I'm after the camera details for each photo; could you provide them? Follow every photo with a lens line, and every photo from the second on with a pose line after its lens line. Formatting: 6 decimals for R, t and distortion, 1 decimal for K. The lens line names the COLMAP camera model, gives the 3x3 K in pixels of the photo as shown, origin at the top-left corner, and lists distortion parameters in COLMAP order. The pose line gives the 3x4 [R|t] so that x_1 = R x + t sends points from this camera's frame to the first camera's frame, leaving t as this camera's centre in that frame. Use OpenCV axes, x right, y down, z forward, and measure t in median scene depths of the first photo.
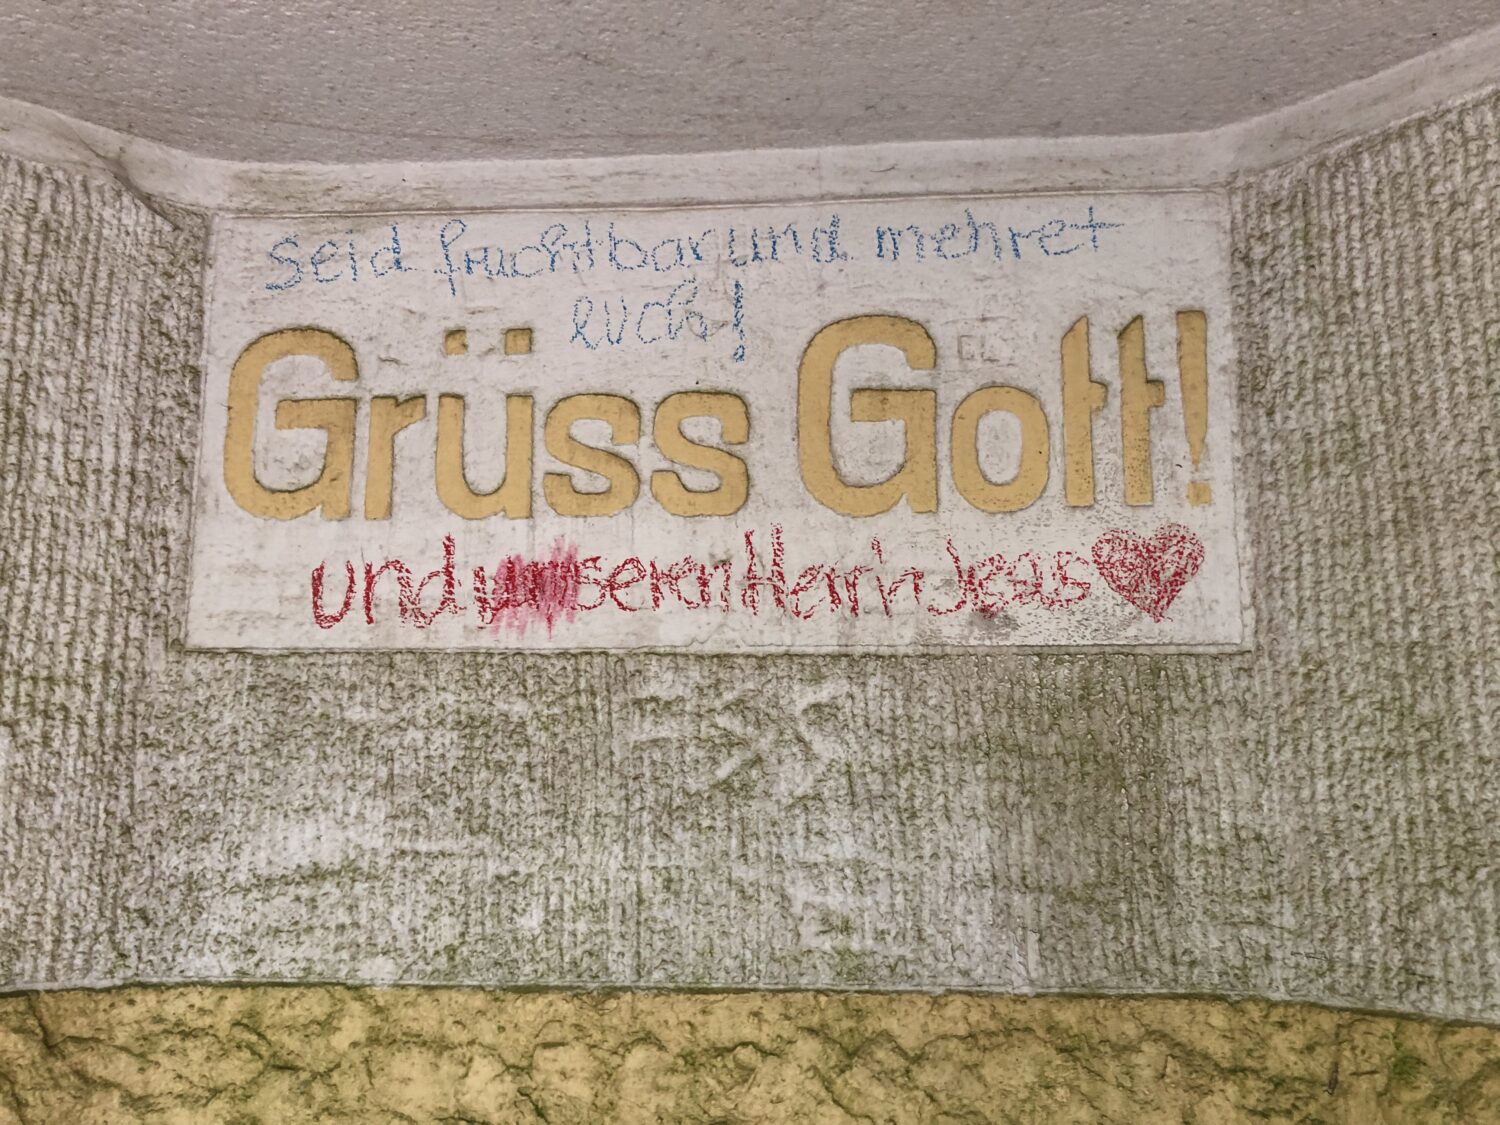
lens RADIAL K [[1228.4, 0, 749.1], [0, 1228.4, 579.1], [0, 0, 1]] dist [0.049401, -0.041927]
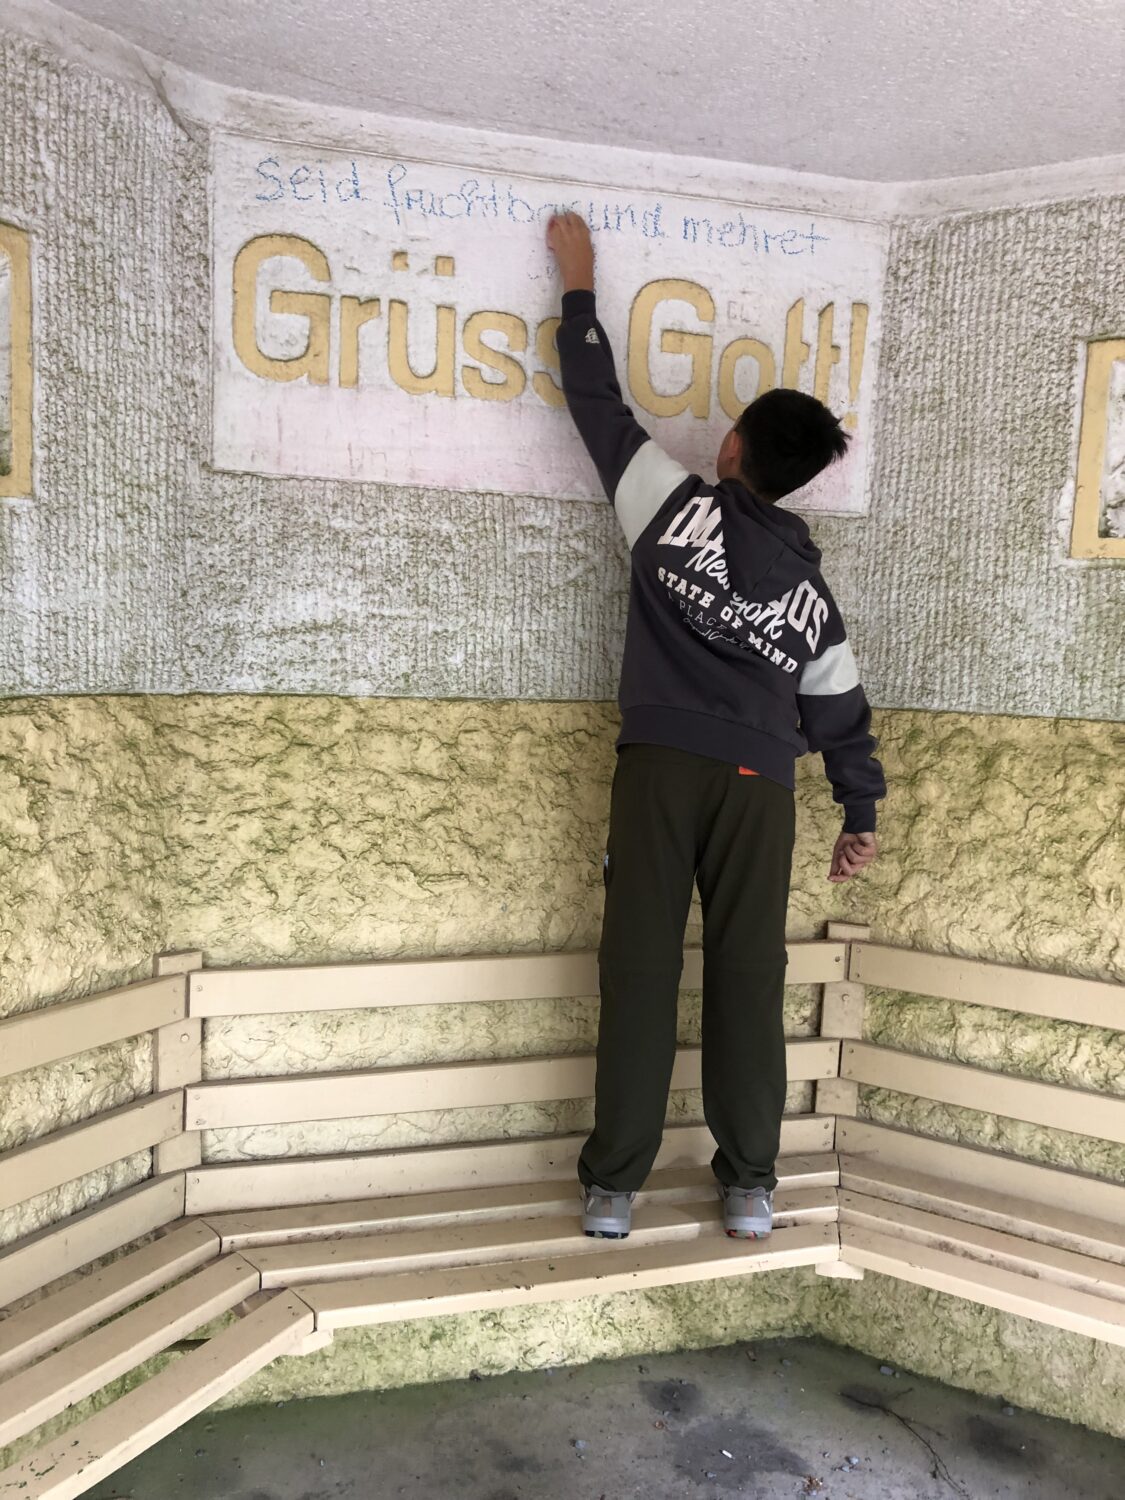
lens RADIAL K [[1228.4, 0, 566.1], [0, 1228.4, 752.7], [0, 0, 1]] dist [0.049401, -0.041927]
pose [[0.945162, -0.002799, 0.326589, -0.550351], [-0.087827, 0.960951, 0.262411, -0.041322], [-0.314571, -0.276704, 0.908009, -0.531853]]
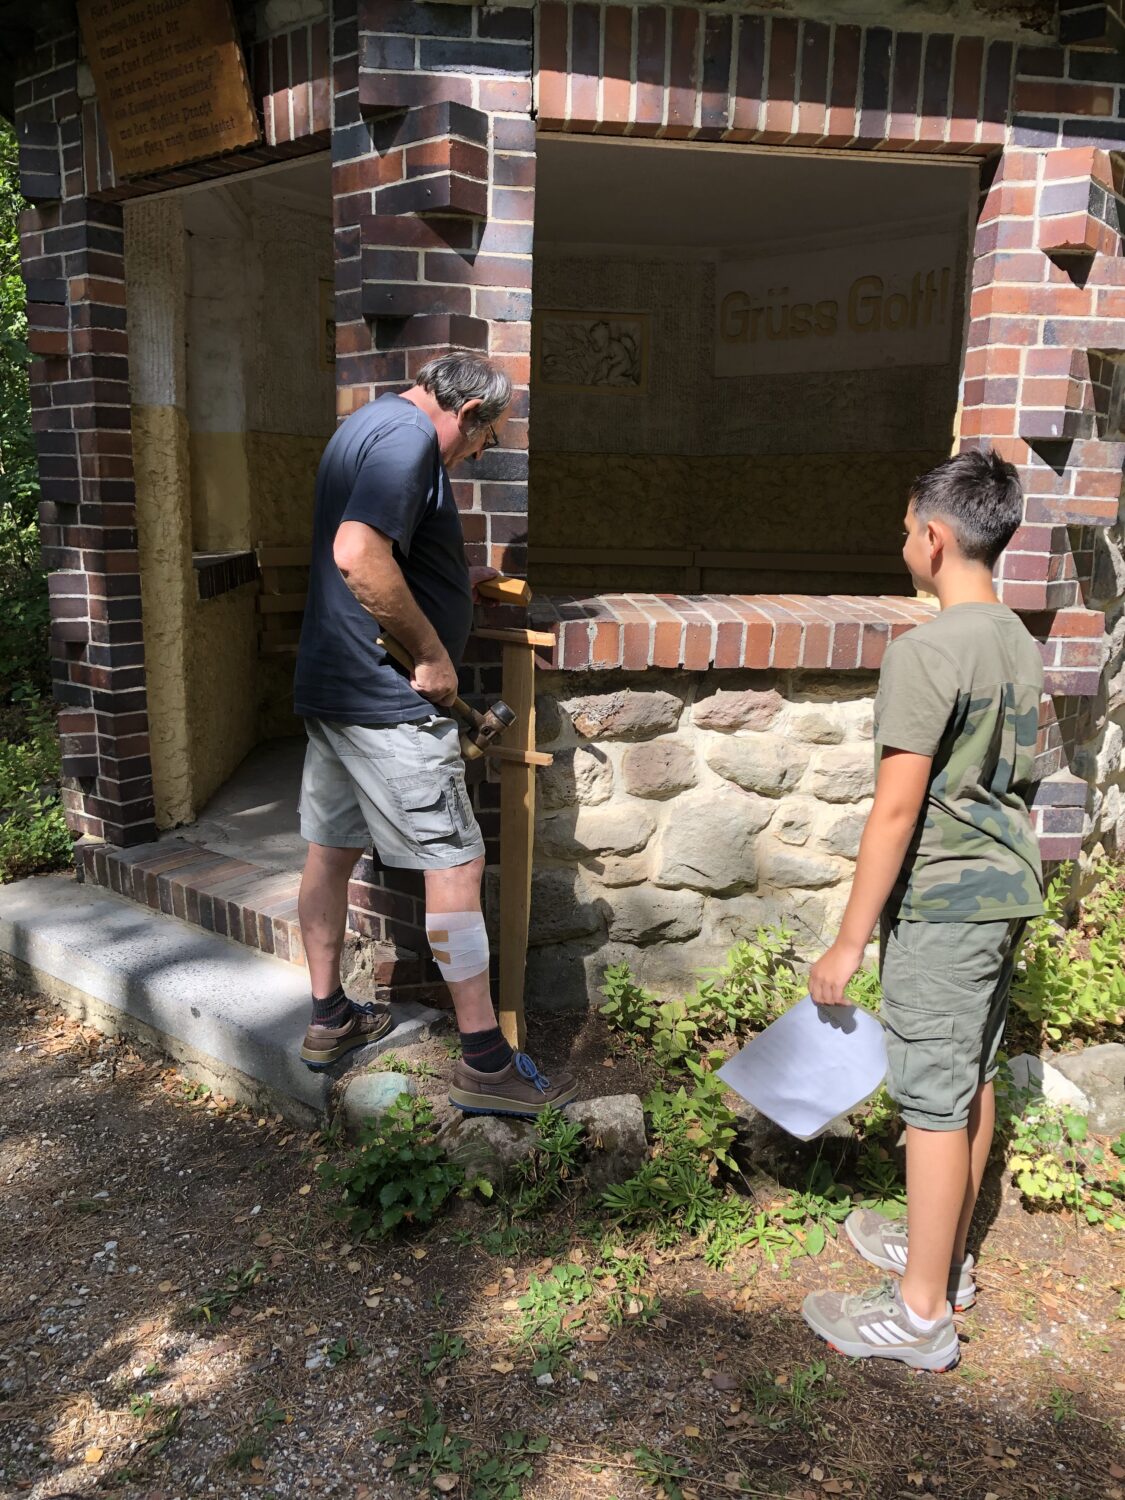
lens RADIAL K [[1228.4, 0, 567.7], [0, 1228.4, 749.8], [0, 0, 1]] dist [0.049401, -0.041927]
pose [[0.810922, 0.120727, -0.572565, 1.761497], [0.085788, 0.943384, 0.320416, -0.142705], [0.578832, -0.308951, 0.754654, -2.955234]]
